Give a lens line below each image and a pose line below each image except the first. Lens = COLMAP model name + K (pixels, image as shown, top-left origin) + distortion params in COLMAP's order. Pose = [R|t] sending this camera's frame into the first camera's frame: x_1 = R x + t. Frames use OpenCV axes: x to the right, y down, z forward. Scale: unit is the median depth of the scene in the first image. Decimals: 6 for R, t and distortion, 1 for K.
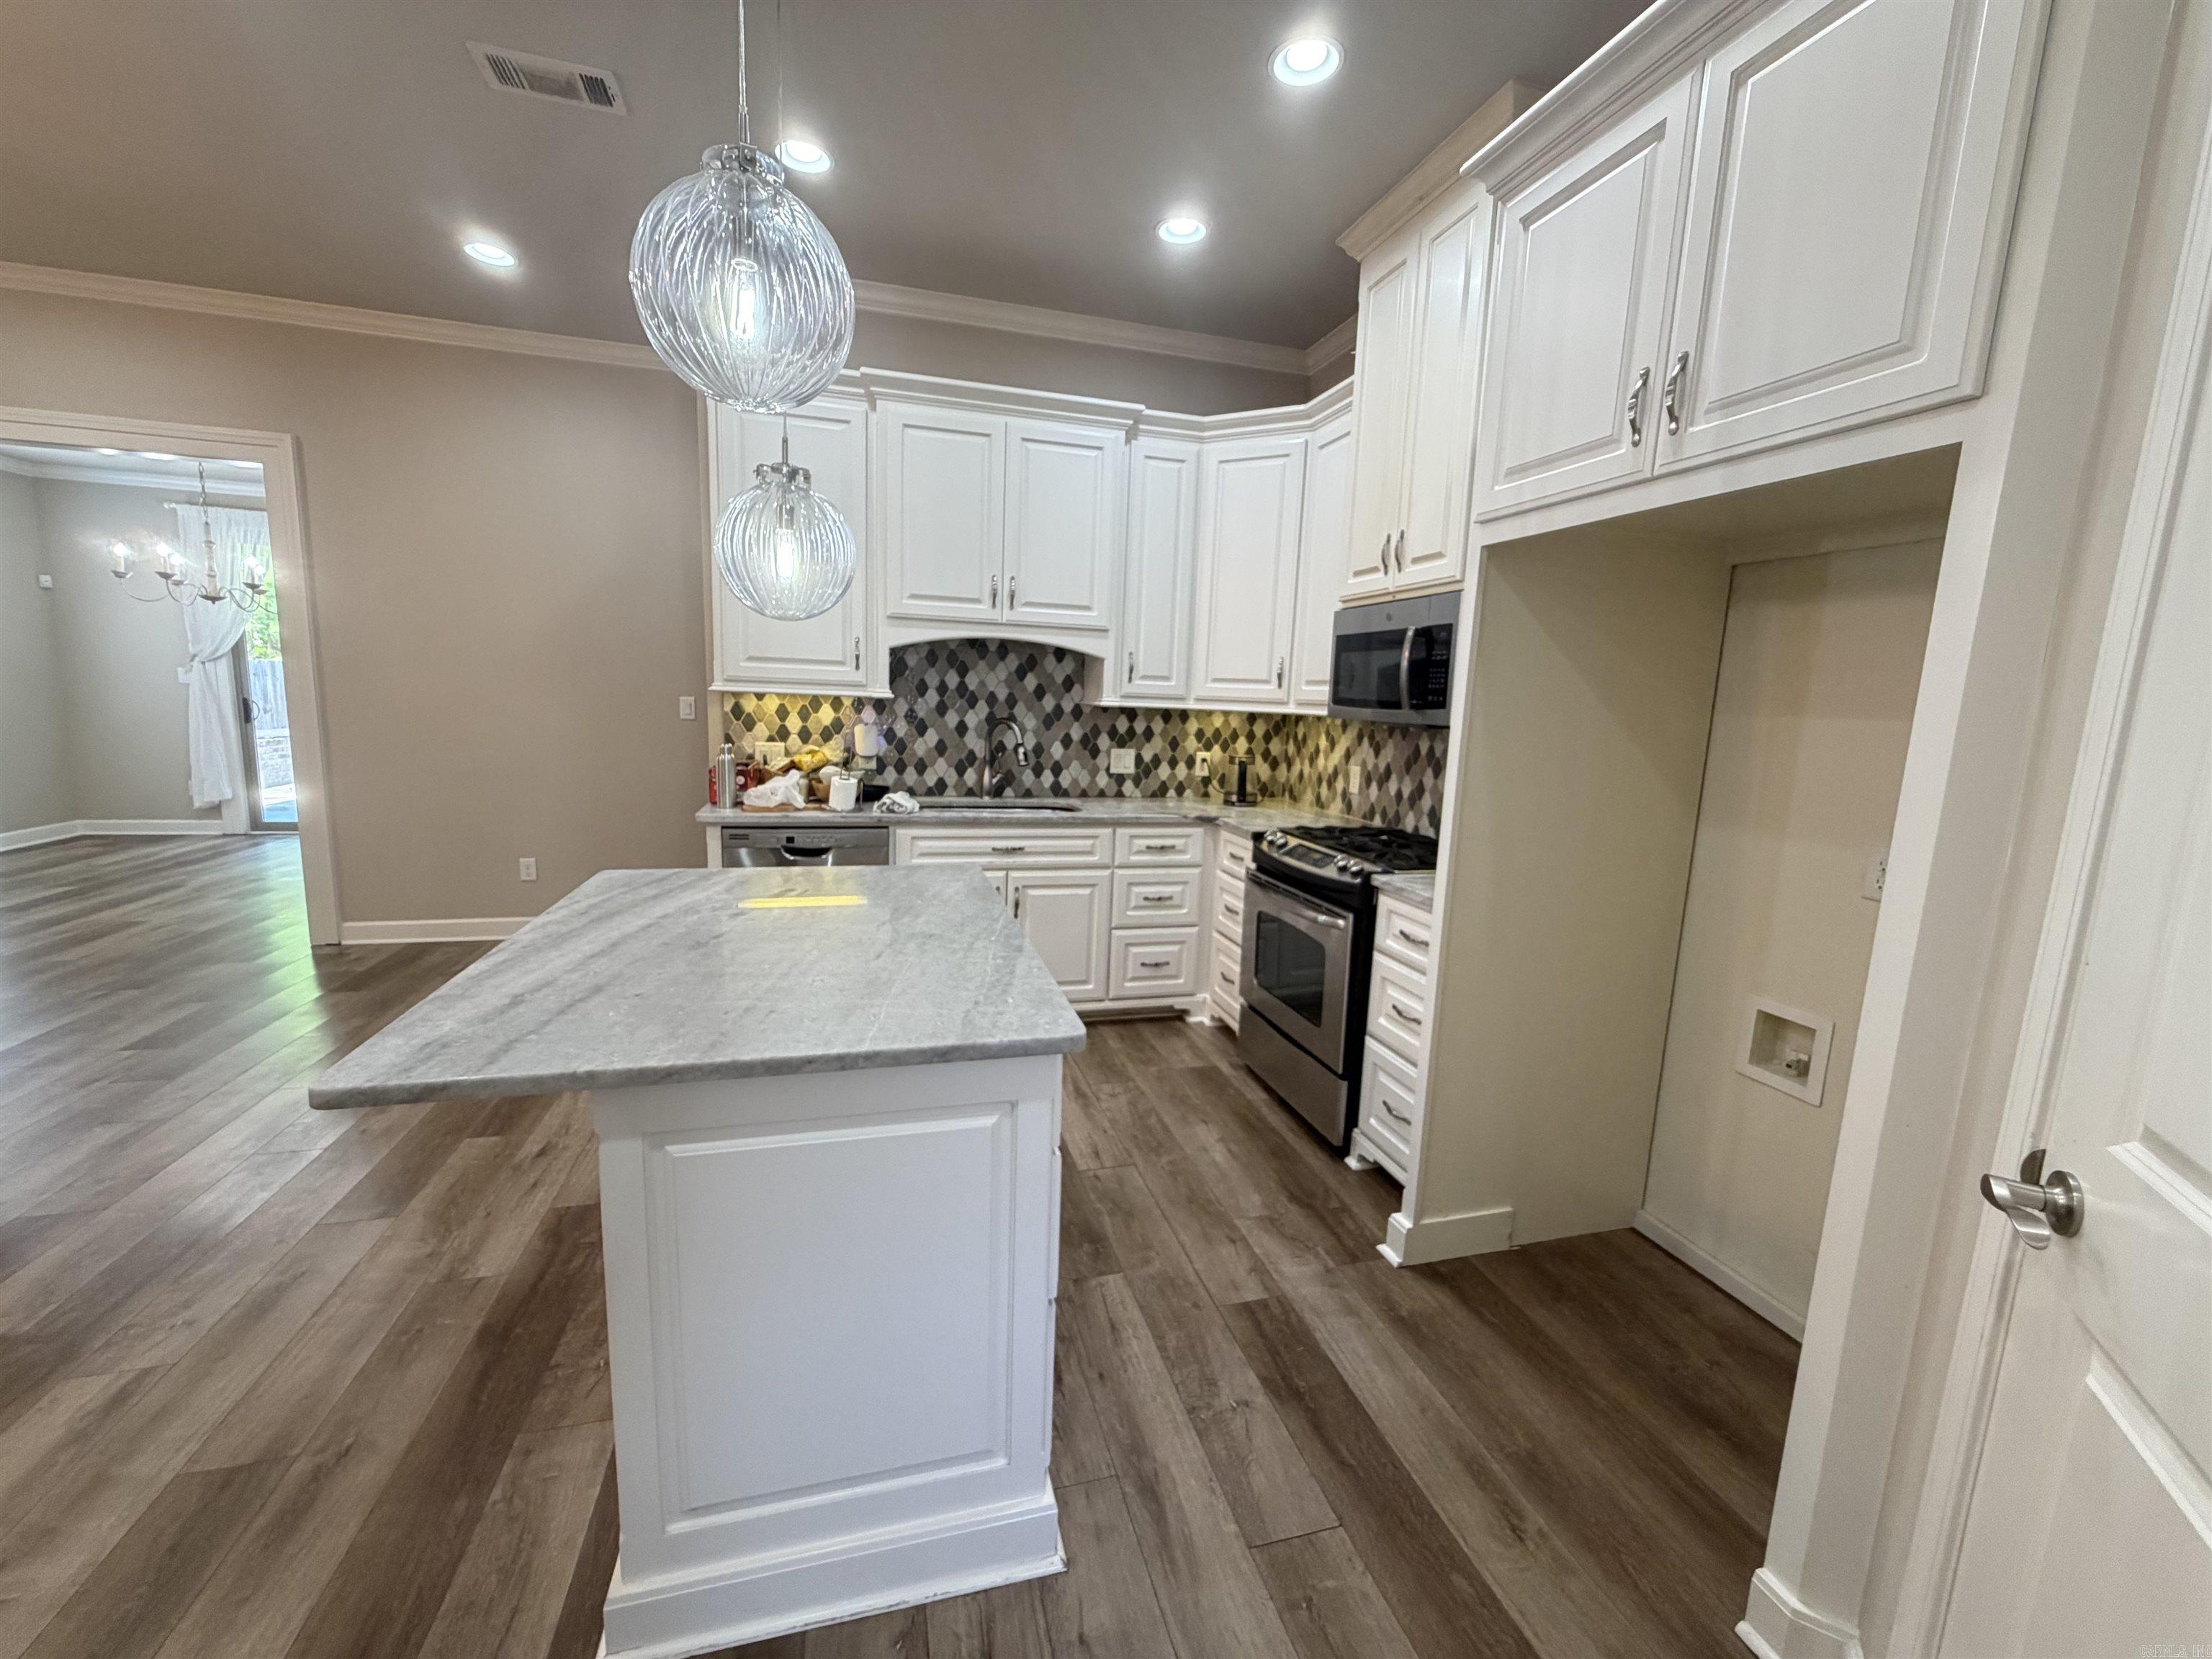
lens RADIAL K [[885.4, 0, 1106.0], [0, 885.4, 829.5], [0, 0, 1]] dist [-0.001365, 0.000118]
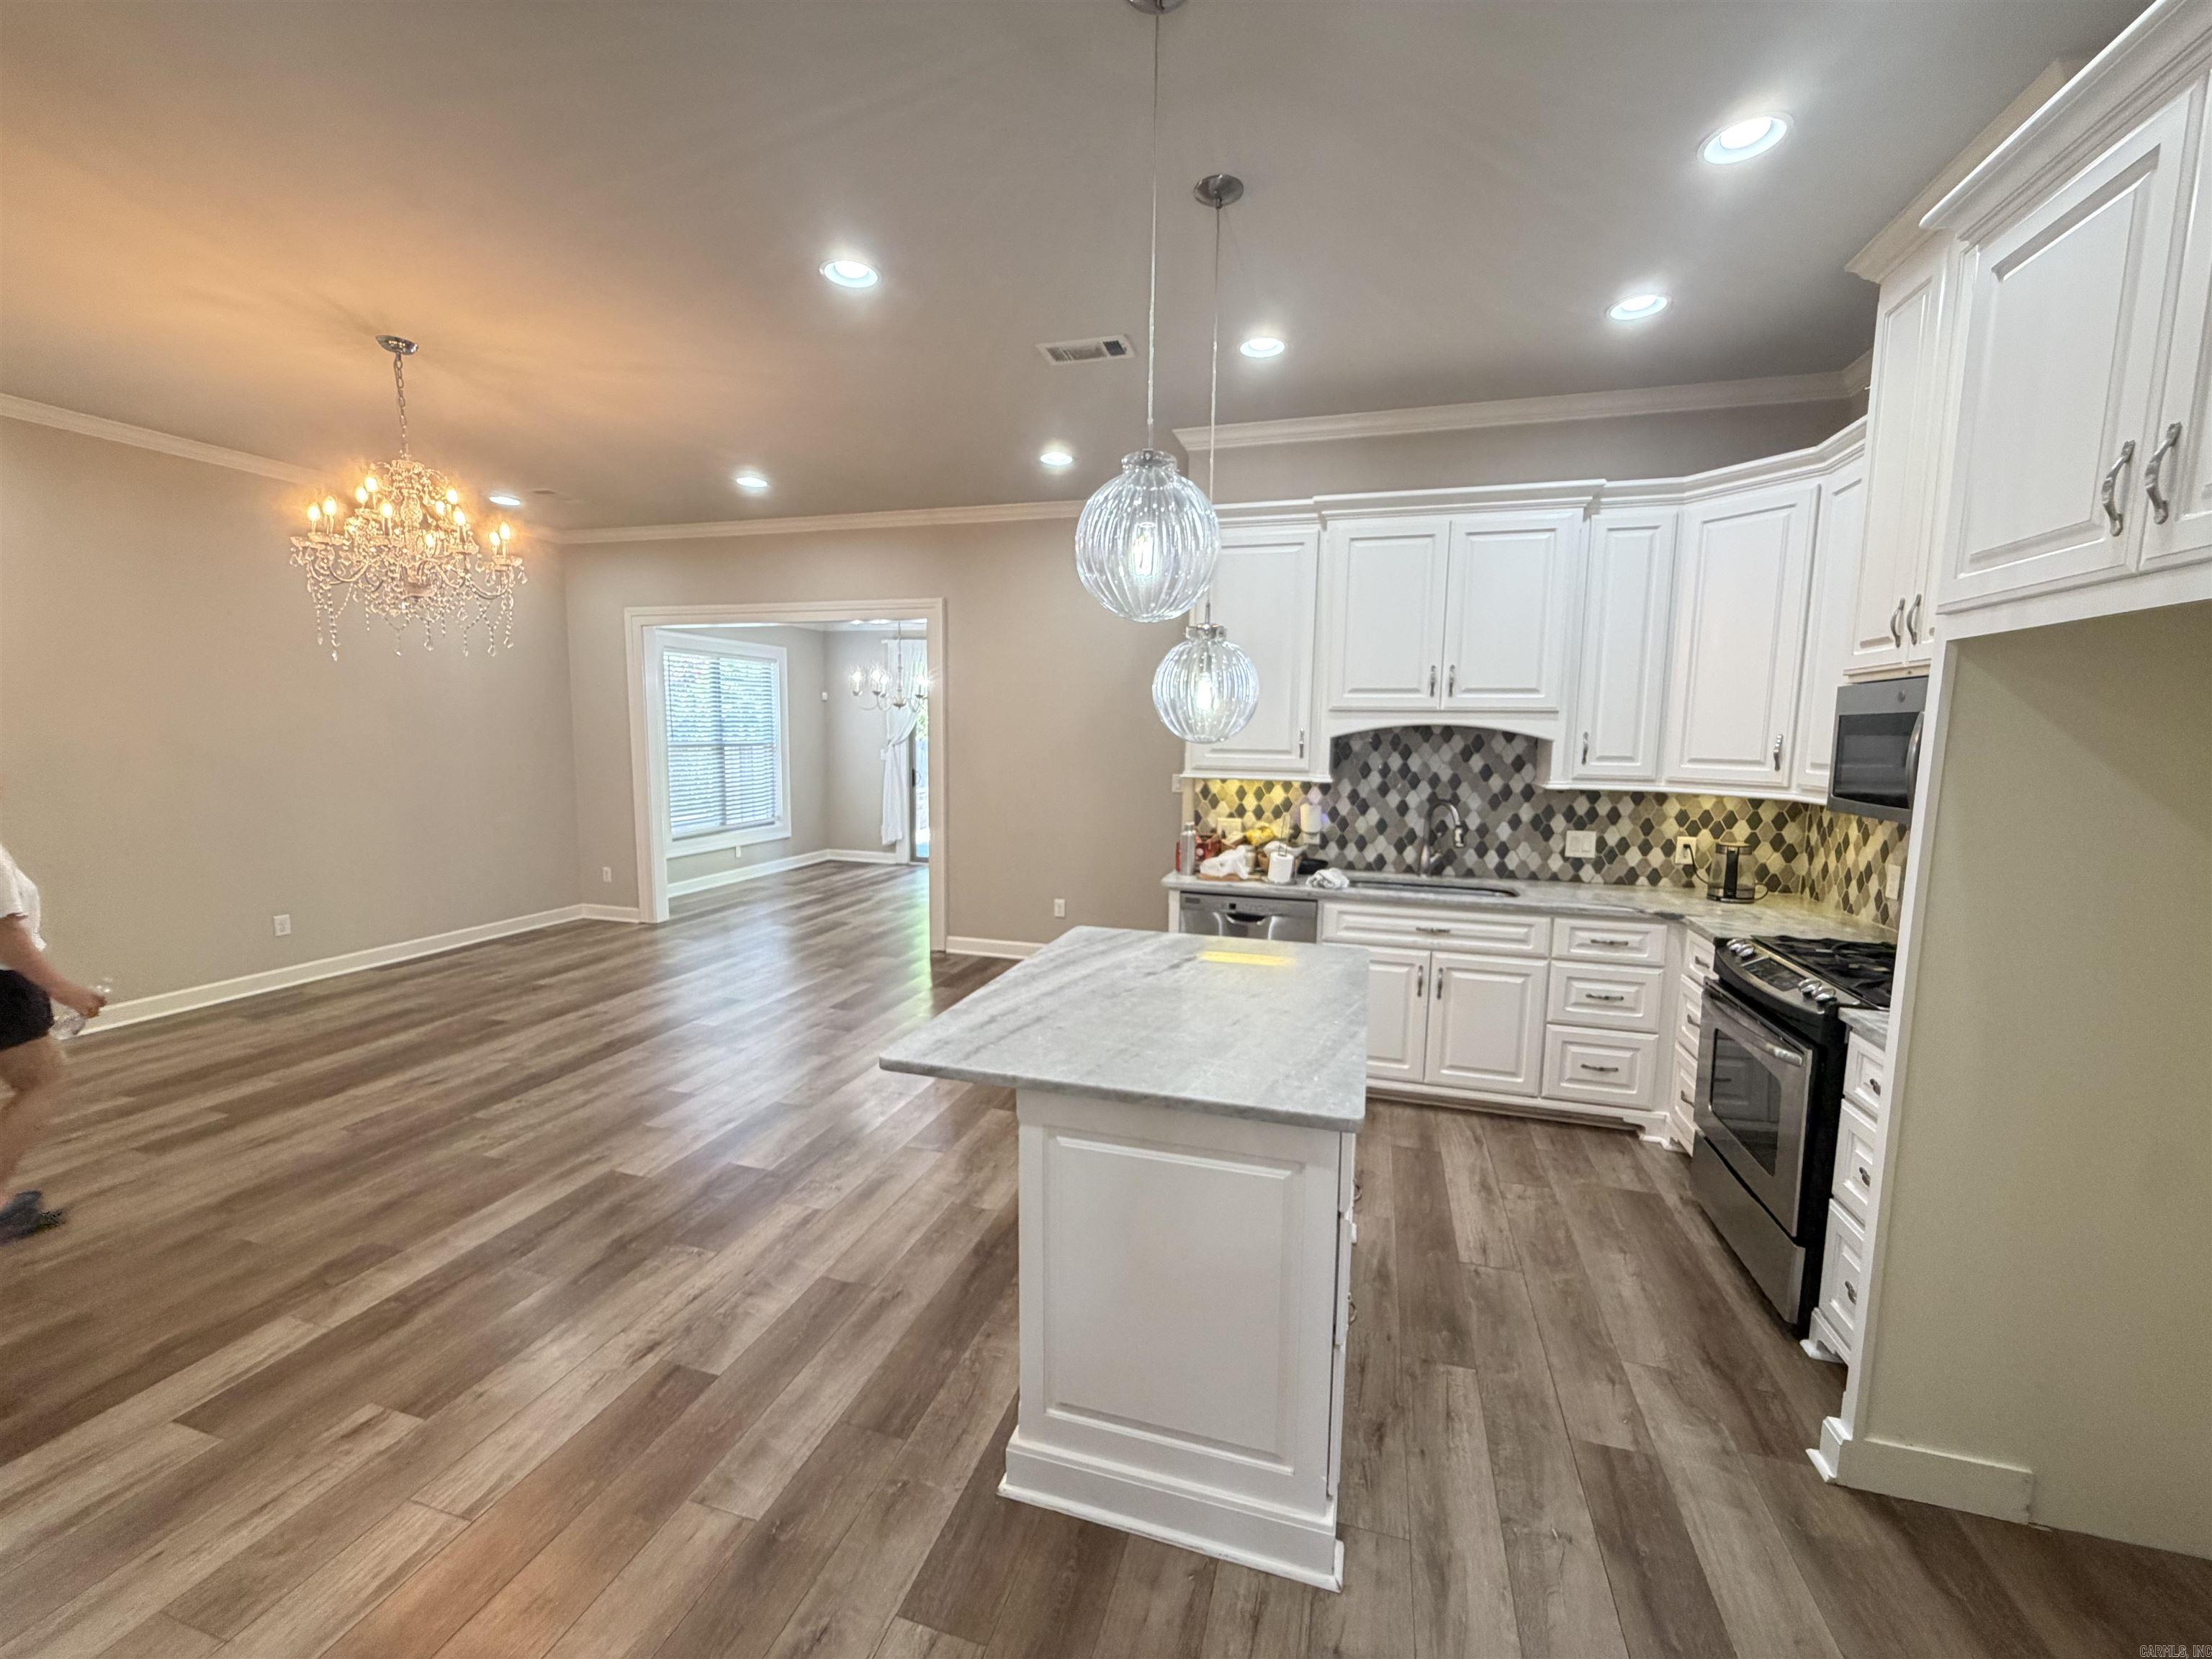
lens RADIAL K [[884.1, 0, 1106.0], [0, 884.1, 829.5], [0, 0, 1]] dist [0.000532, 0.000385]
pose [[0.845224, 0.031490, -0.533483, 0.111894], [-0.060666, 0.997463, -0.037239, -0.032986], [0.530957, 0.063840, 0.844991, -0.074403]]
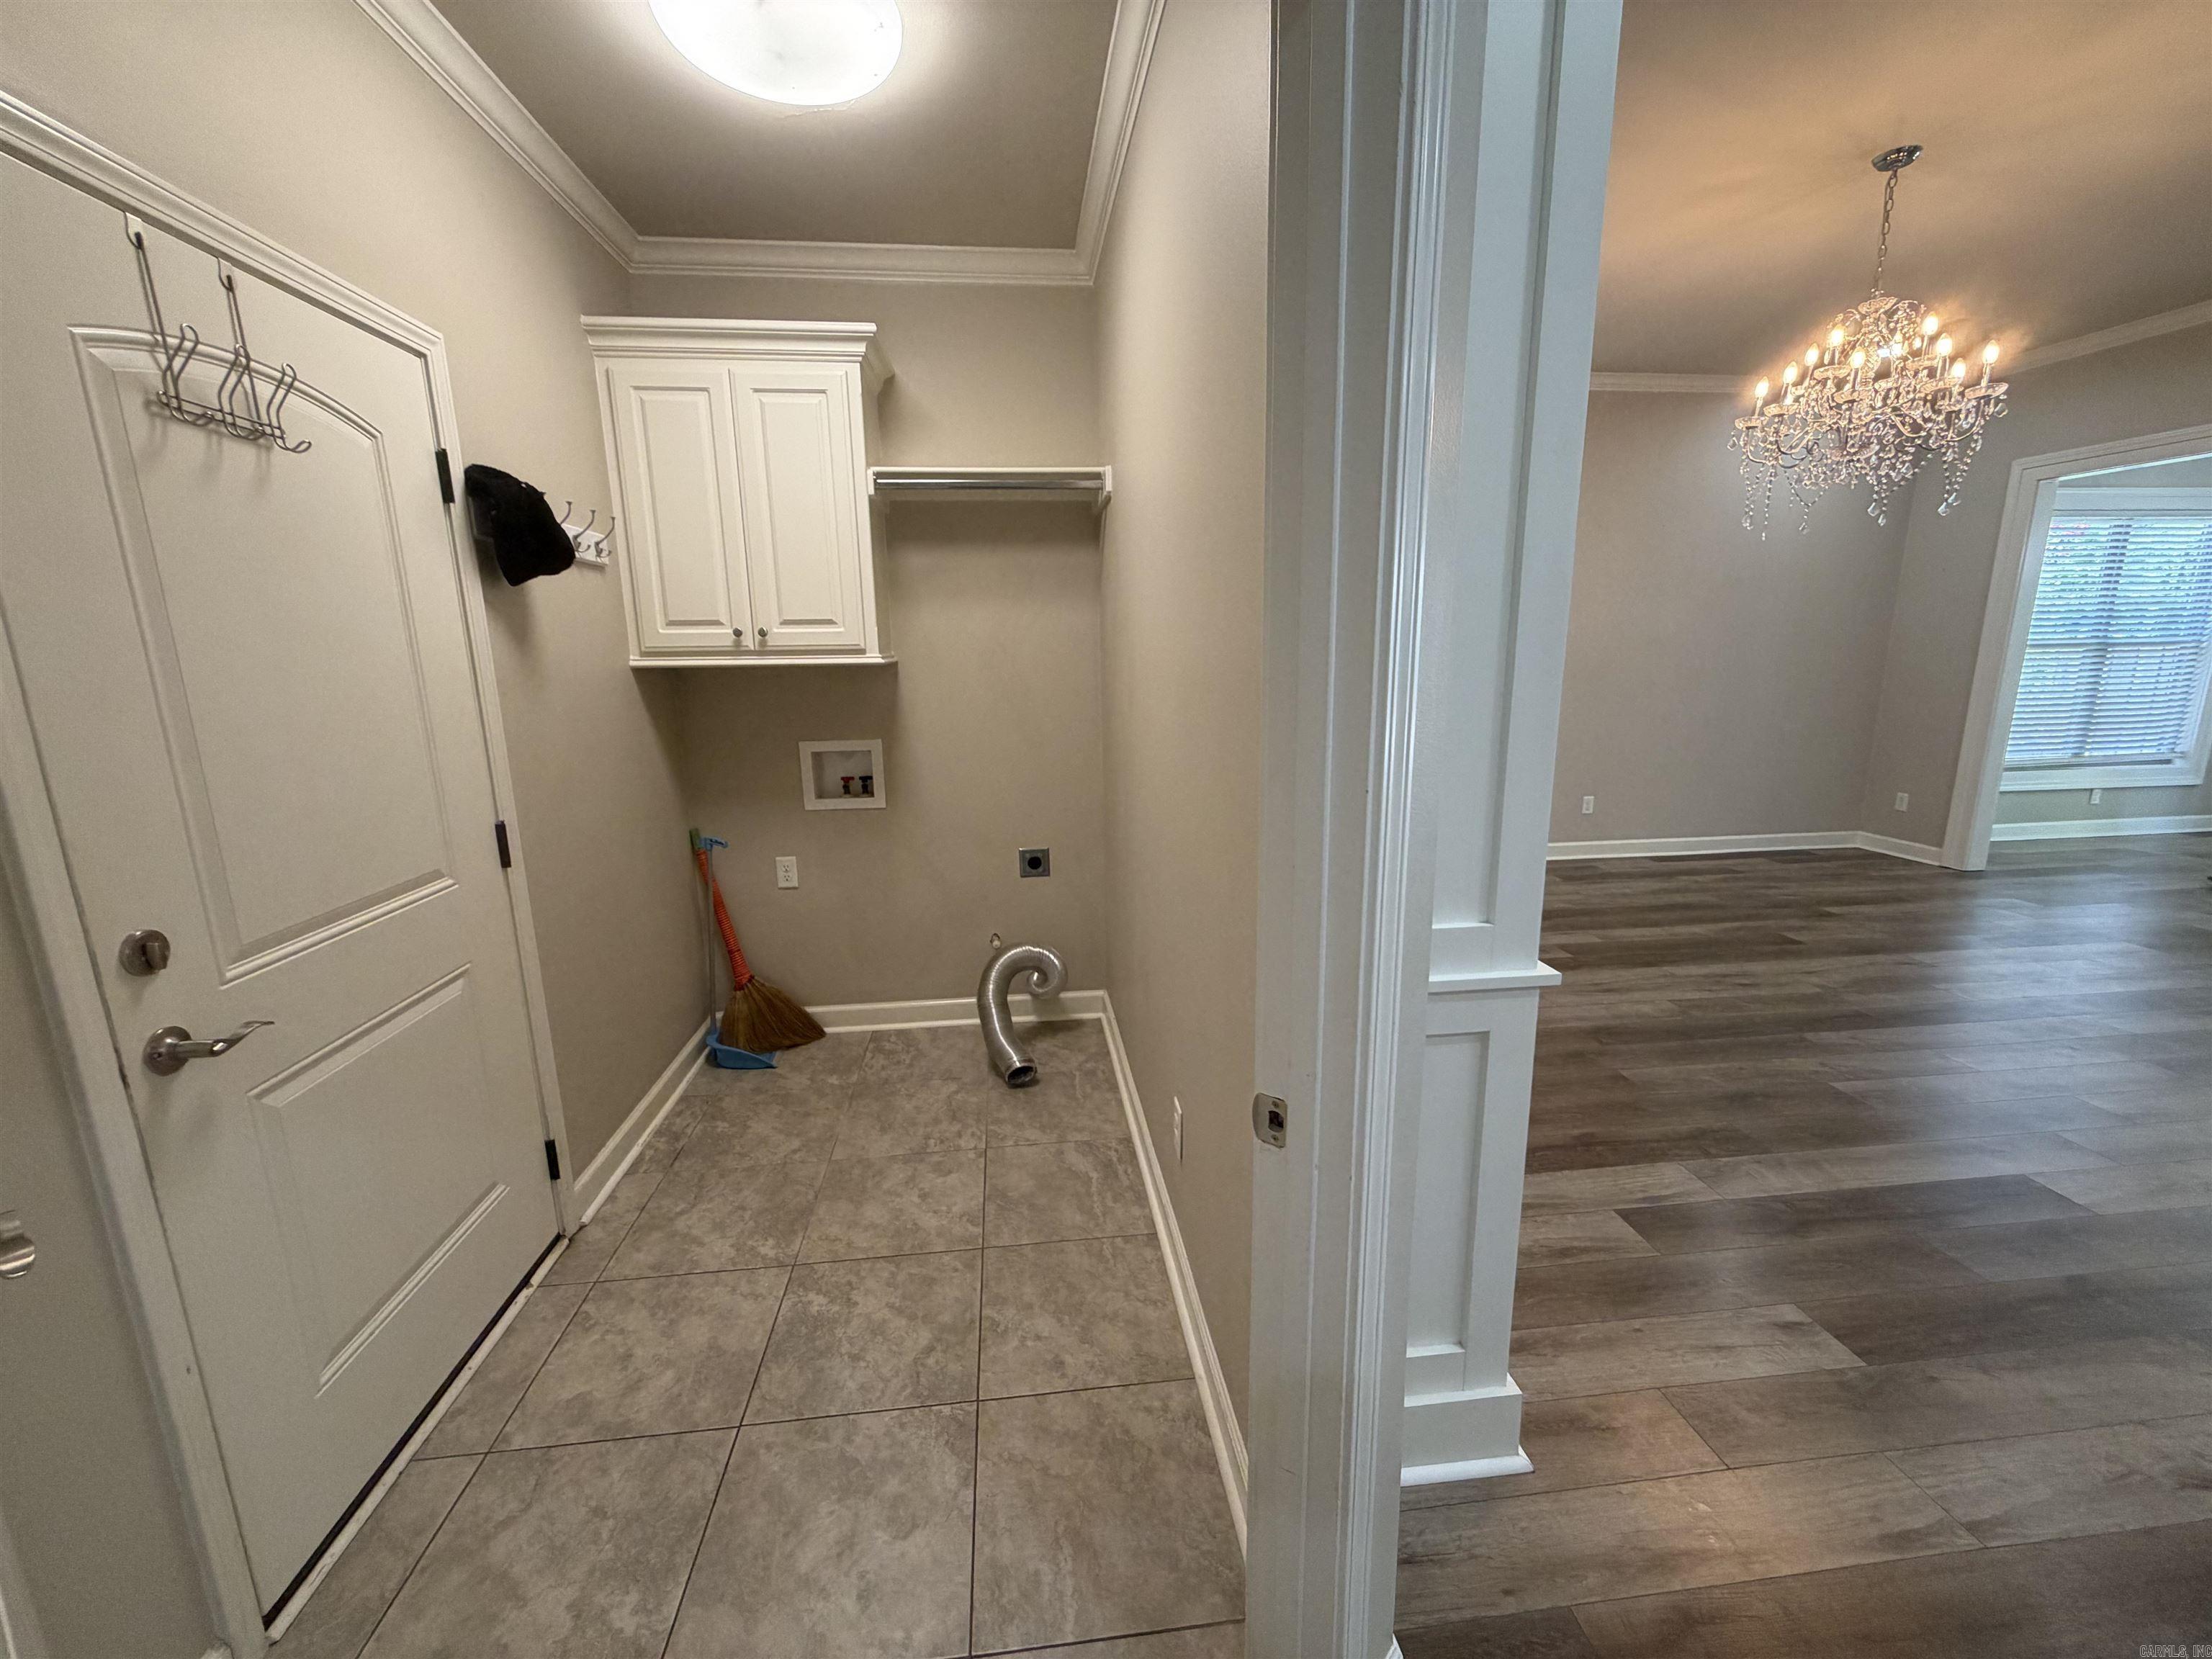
lens RADIAL K [[884.1, 0, 1106.0], [0, 884.1, 829.5], [0, 0, 1]] dist [0.000532, 0.000385]
pose [[-0.158284, 0.161661, -0.974070, -0.032874], [-0.142071, 0.972512, 0.184489, 0.019127], [0.977119, 0.167589, -0.130966, -0.215867]]
